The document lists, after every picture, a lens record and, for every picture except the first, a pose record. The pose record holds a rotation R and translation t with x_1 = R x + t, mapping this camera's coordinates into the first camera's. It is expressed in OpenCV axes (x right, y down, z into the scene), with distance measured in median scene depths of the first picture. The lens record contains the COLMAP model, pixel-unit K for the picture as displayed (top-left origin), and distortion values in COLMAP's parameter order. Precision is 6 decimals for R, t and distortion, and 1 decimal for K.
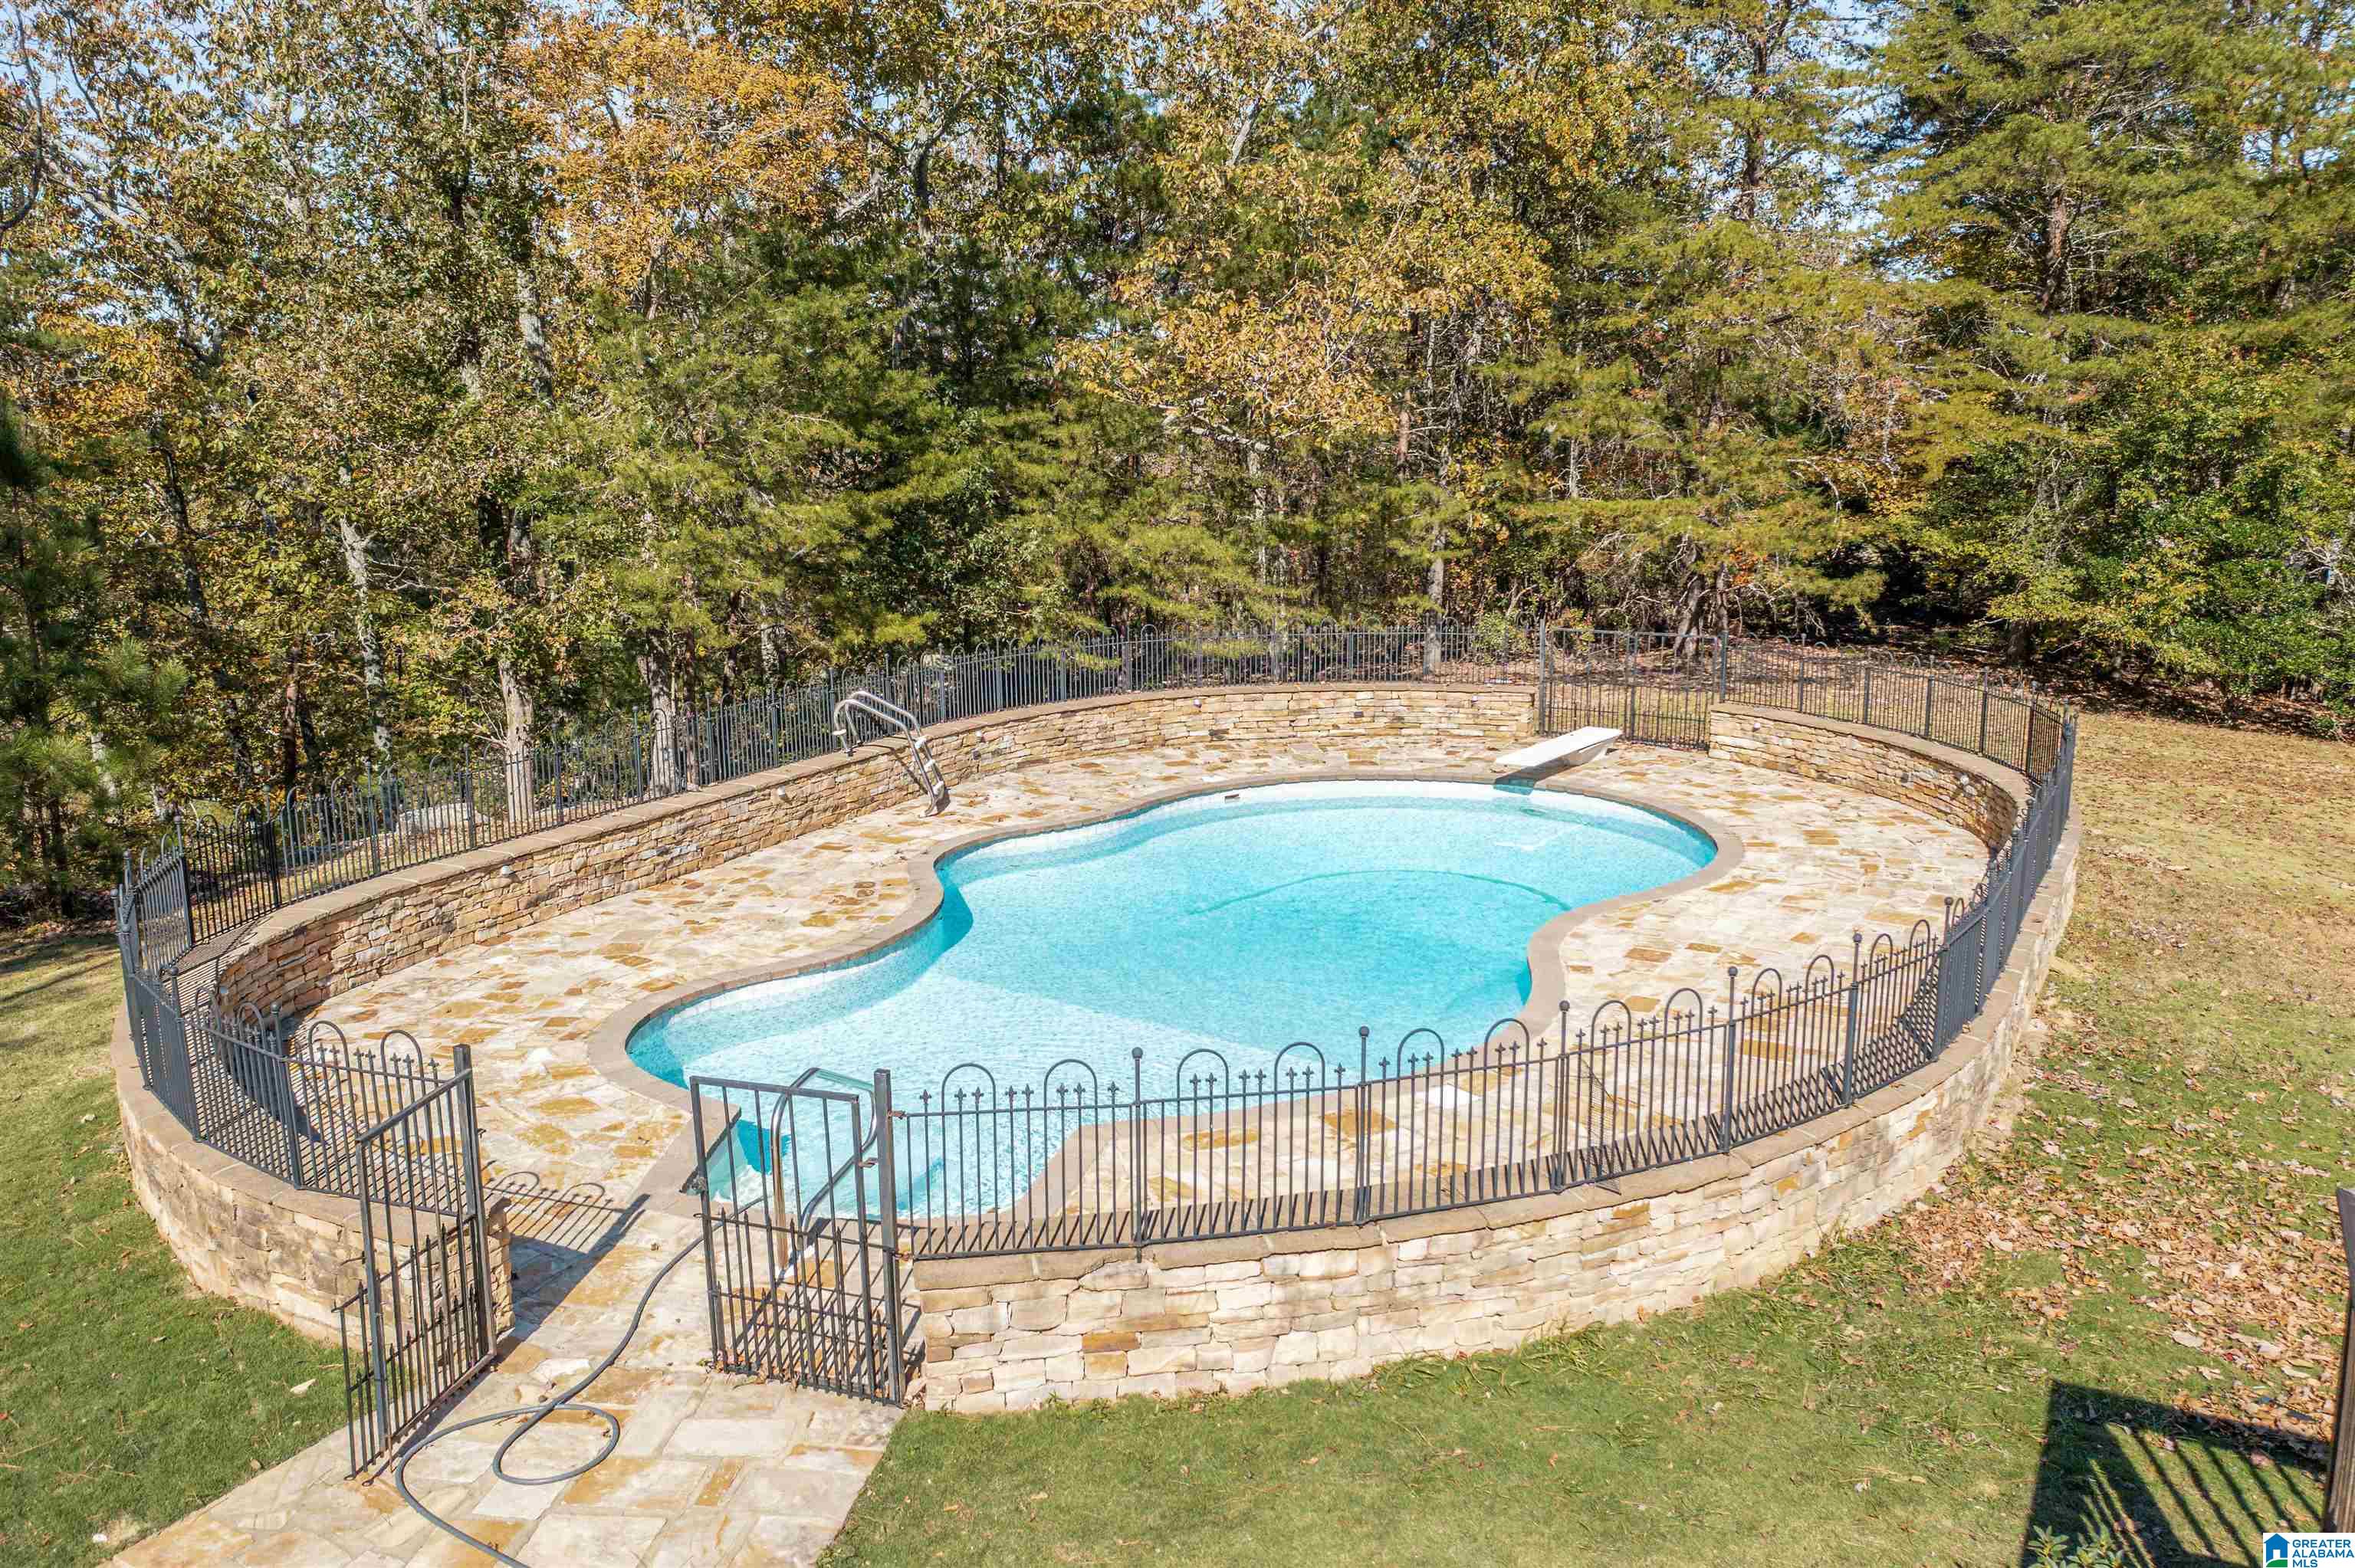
lens RADIAL K [[1880.2, 0, 1175.1], [0, 1880.2, 869.7], [0, 0, 1]] dist [-0.010440, -0.007283]
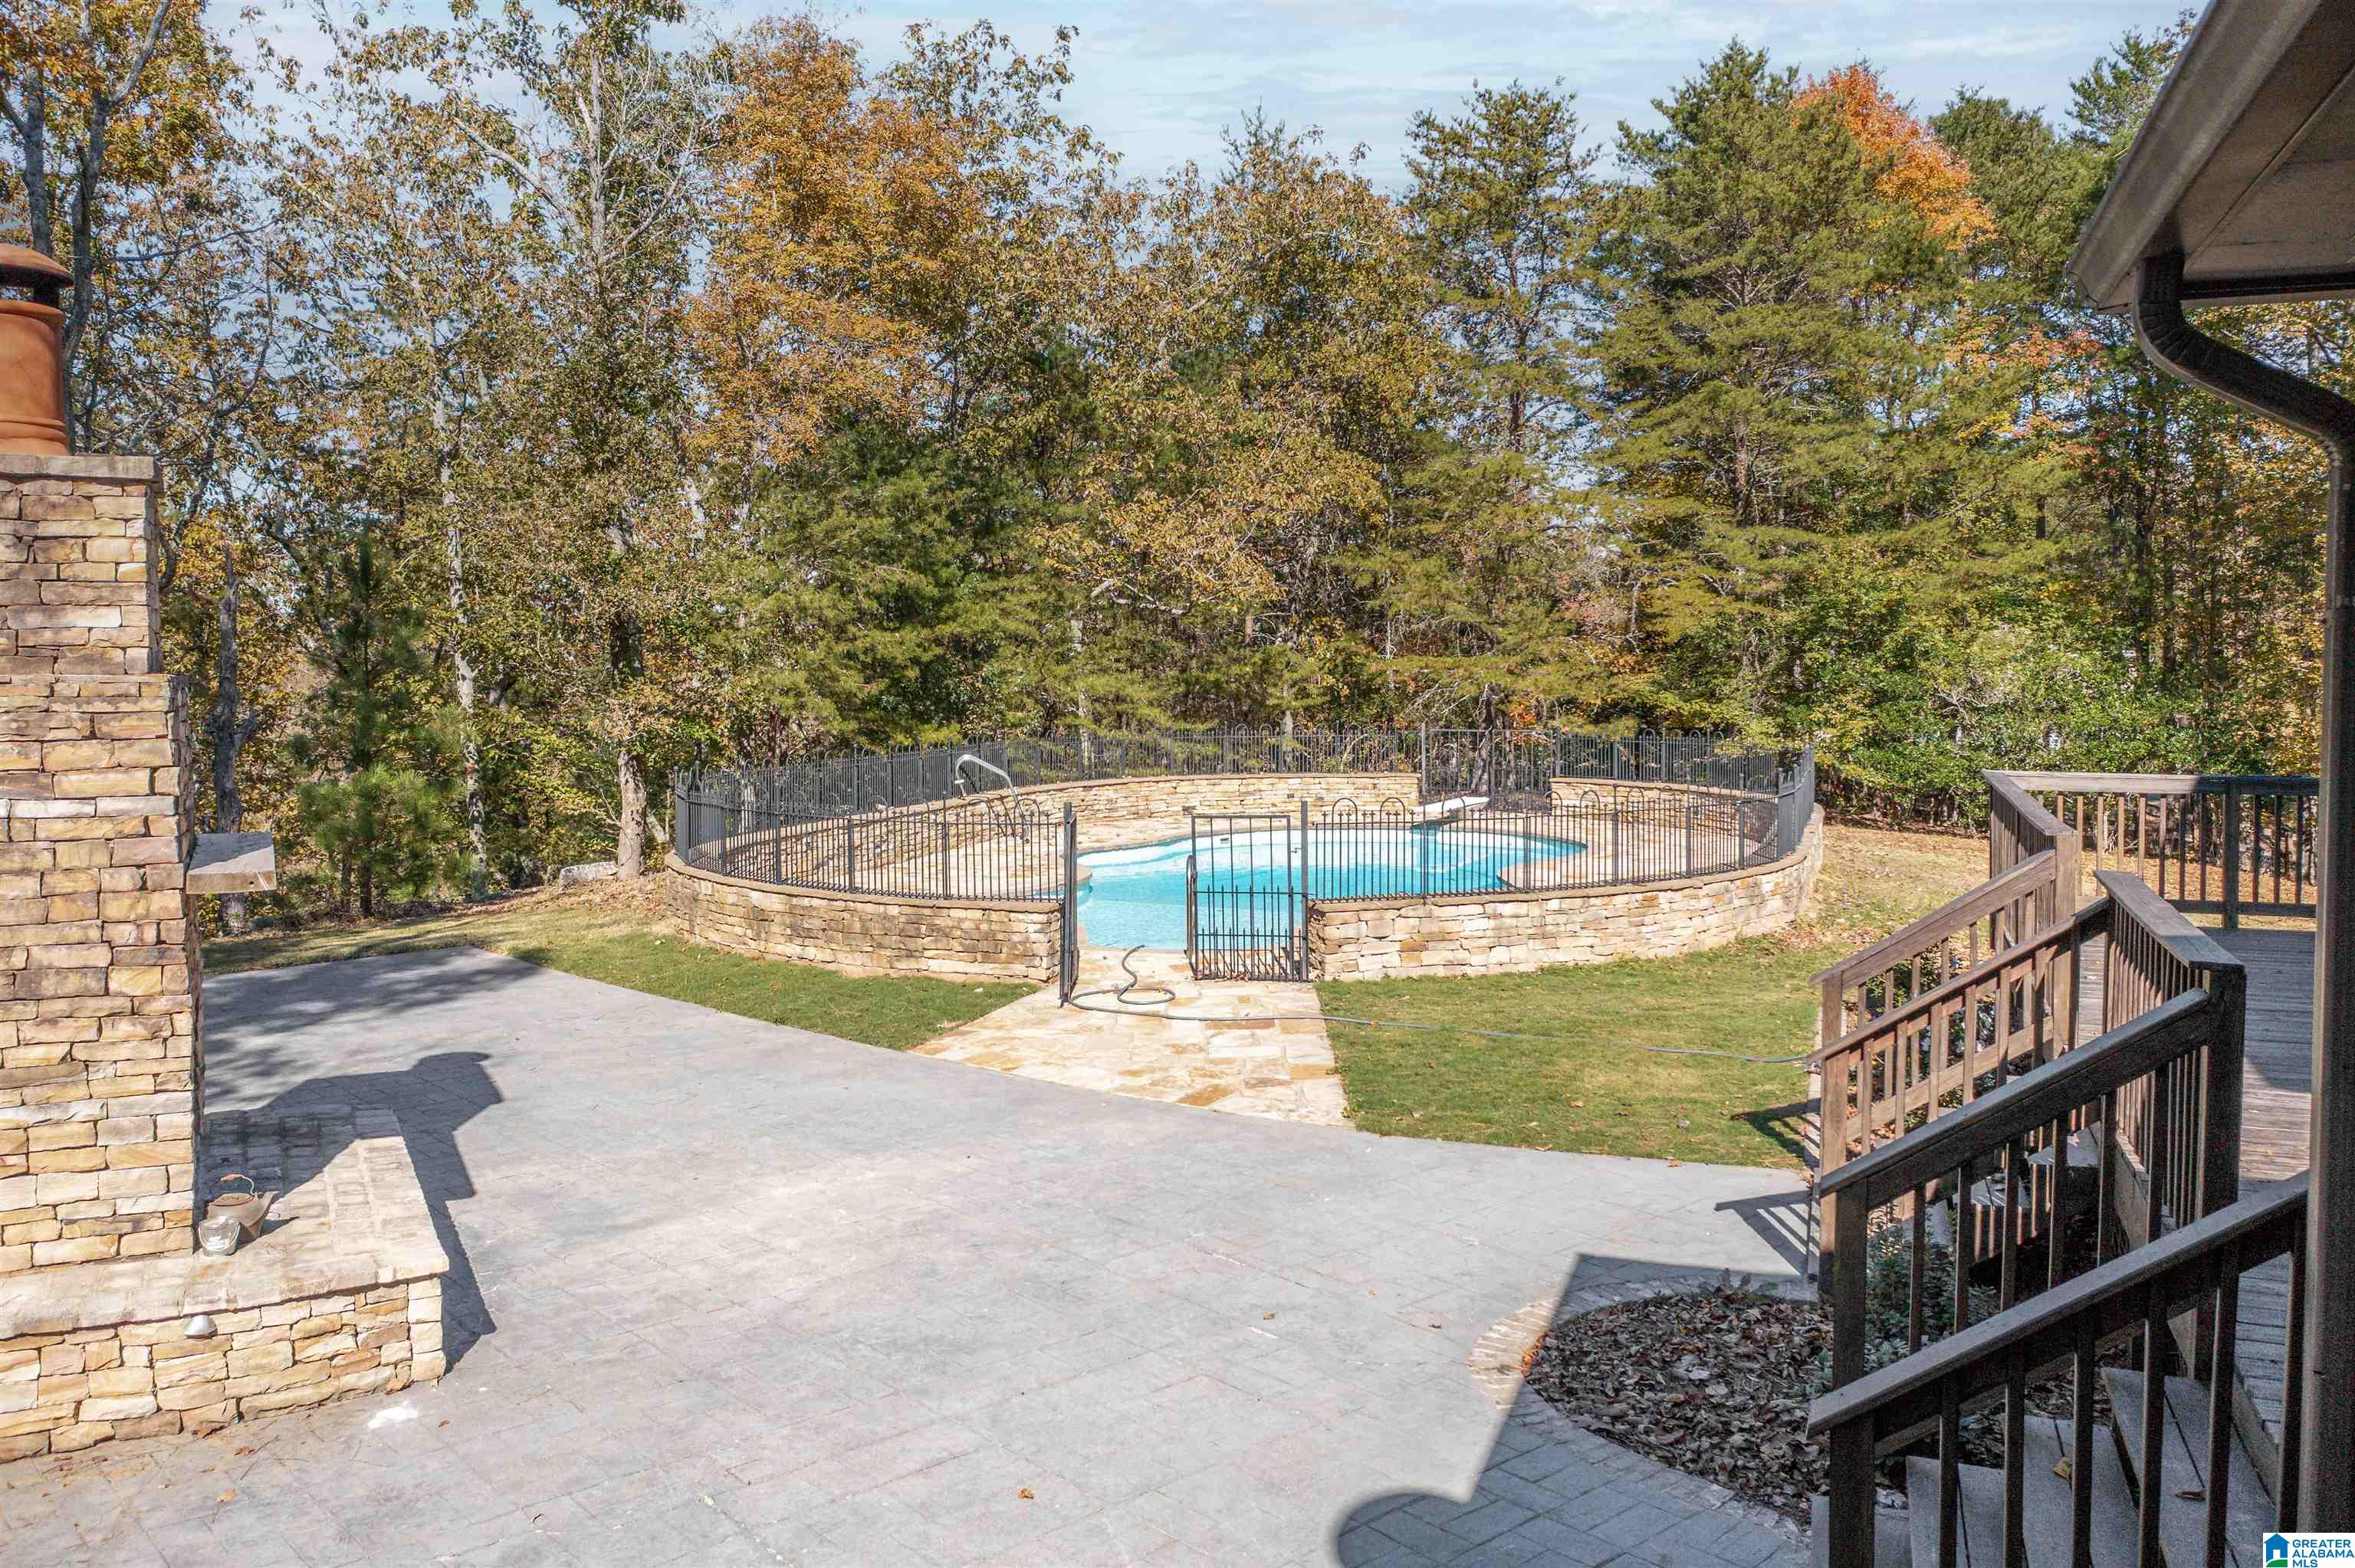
lens RADIAL K [[1965.8, 0, 1182.8], [0, 1965.8, 837.2], [0, 0, 1]] dist [-0.002703, -0.003454]
pose [[0.985211, -0.008937, 0.171111, -0.172929], [0.035193, 0.987902, -0.151031, 0.123181], [-0.167691, 0.154819, 0.973607, -0.268031]]
